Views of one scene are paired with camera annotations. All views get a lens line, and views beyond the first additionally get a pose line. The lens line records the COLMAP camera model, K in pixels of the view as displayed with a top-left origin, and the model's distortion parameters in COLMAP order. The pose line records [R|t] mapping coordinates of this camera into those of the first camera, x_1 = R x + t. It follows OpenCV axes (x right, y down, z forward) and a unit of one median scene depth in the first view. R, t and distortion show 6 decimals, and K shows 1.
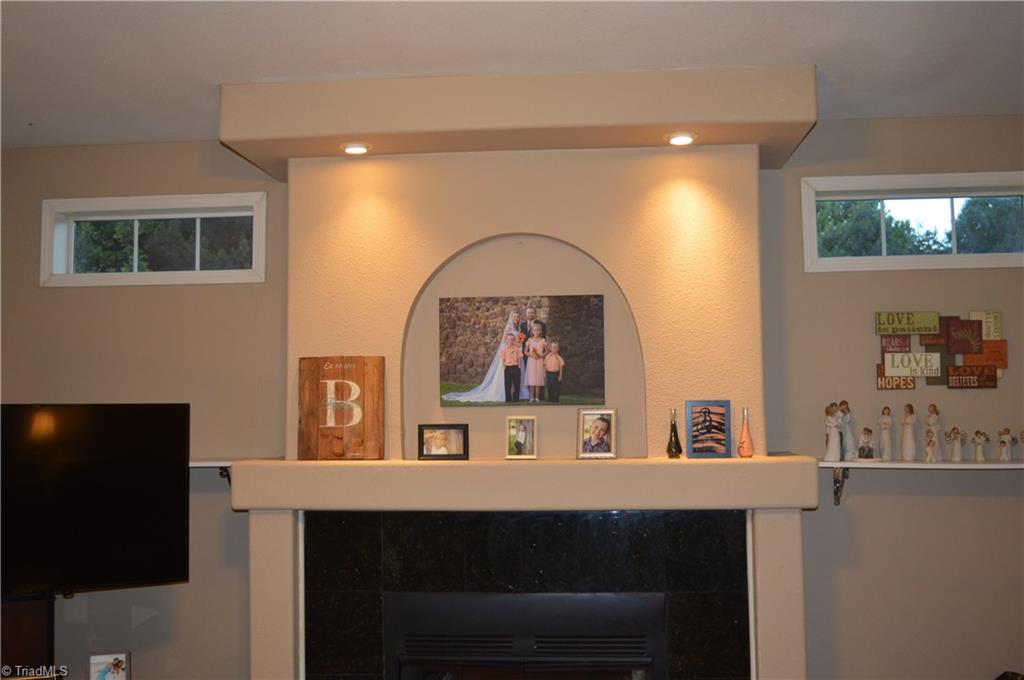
lens RADIAL K [[1088.3, 0, 511.9], [0, 1088.3, 338.4], [0, 0, 1]] dist [-0.070908, 0.000000]
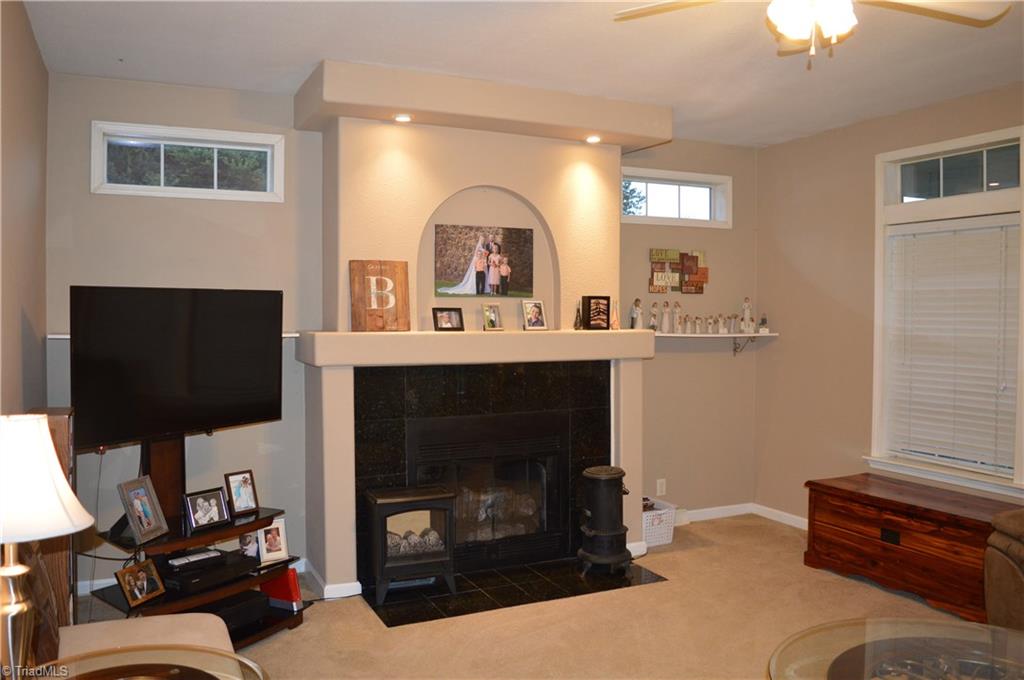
lens RADIAL K [[813.0, 0, 510.9], [0, 813.0, 339.0], [0, 0, 1]] dist [-0.092080, 0.019448]
pose [[0.861940, -0.004678, 0.506989, -0.555181], [-0.048421, 0.994627, 0.091499, 0.013373], [-0.504693, -0.103415, 0.857083, -0.027604]]
